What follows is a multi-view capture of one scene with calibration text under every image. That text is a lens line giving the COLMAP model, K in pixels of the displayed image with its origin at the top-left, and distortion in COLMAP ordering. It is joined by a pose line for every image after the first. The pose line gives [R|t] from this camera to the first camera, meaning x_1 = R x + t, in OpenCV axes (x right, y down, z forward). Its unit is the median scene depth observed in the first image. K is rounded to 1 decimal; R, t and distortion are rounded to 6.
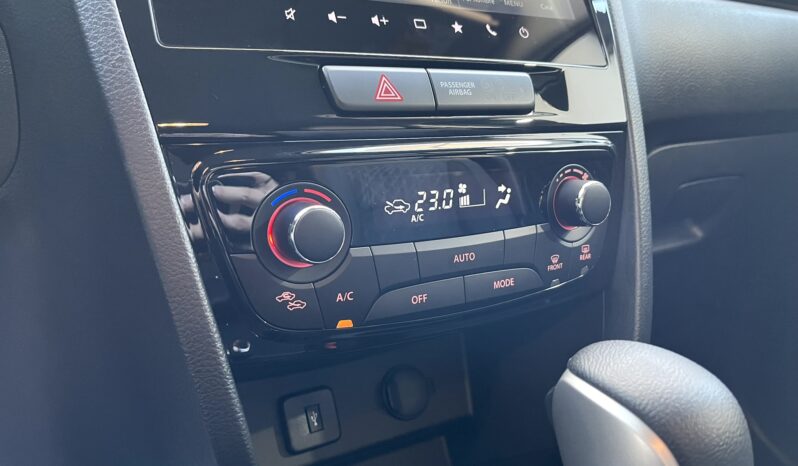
lens RADIAL K [[628.1, 0, 405.4], [0, 628.1, 231.1], [0, 0, 1]] dist [0.045226, -0.070240]
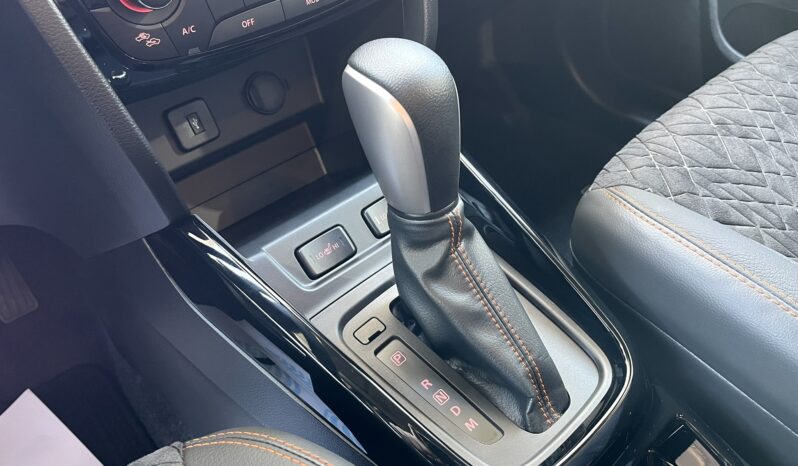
lens RADIAL K [[628.1, 0, 400.2], [0, 628.1, 236.5], [0, 0, 1]] dist [0.045226, -0.070240]
pose [[0.978577, -0.172855, 0.111844, 0.108727], [0.100082, 0.874119, 0.475290, -0.097531], [-0.179921, -0.453914, 0.872692, -0.413062]]
